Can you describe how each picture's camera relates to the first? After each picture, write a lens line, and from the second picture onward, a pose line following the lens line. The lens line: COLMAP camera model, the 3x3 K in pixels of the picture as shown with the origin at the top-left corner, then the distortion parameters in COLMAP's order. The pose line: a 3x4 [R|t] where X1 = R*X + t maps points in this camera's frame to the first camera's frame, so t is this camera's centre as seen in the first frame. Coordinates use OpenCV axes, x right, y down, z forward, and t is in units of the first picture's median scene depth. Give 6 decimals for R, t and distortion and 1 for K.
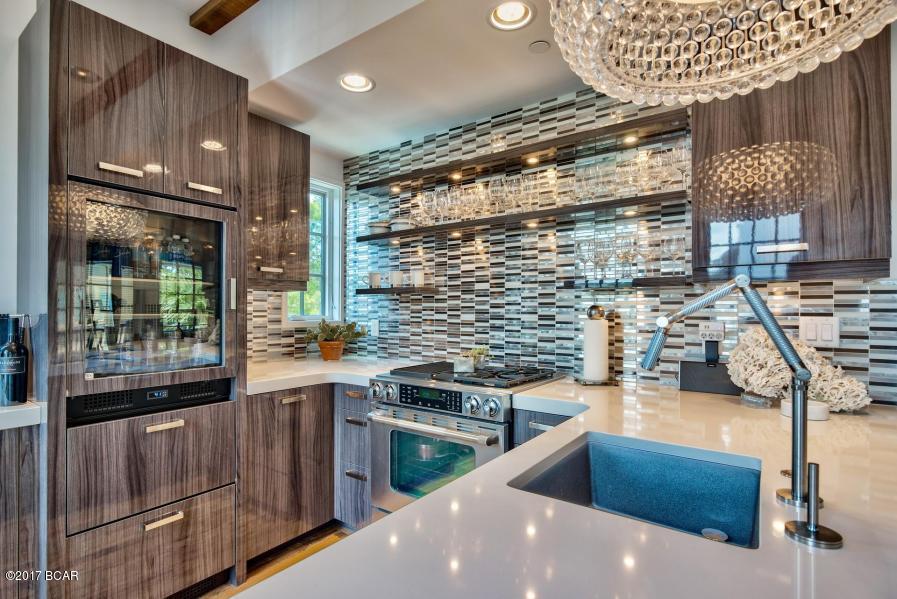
lens RADIAL K [[455.4, 0, 445.6], [0, 455.4, 304.6], [0, 0, 1]] dist [0.000994, 0.000443]
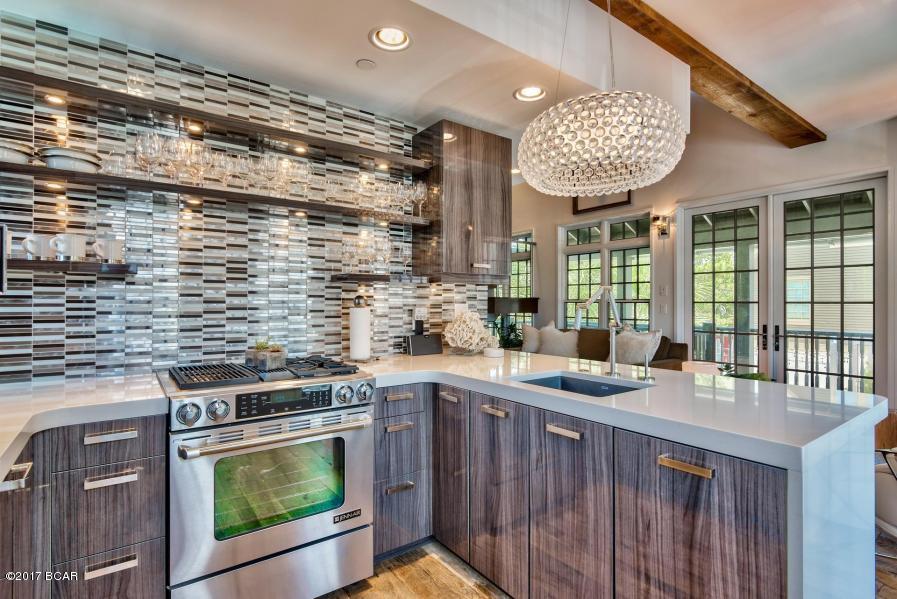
lens RADIAL K [[431.8, 0, 447.7], [0, 431.8, 301.8], [0, 0, 1]] dist [-0.011968, 0.000247]
pose [[0.292917, 0.001319, 0.956137, -0.558273], [-0.011063, 0.999937, 0.002010, 0.011363], [-0.956074, -0.011167, 0.292913, 0.371938]]
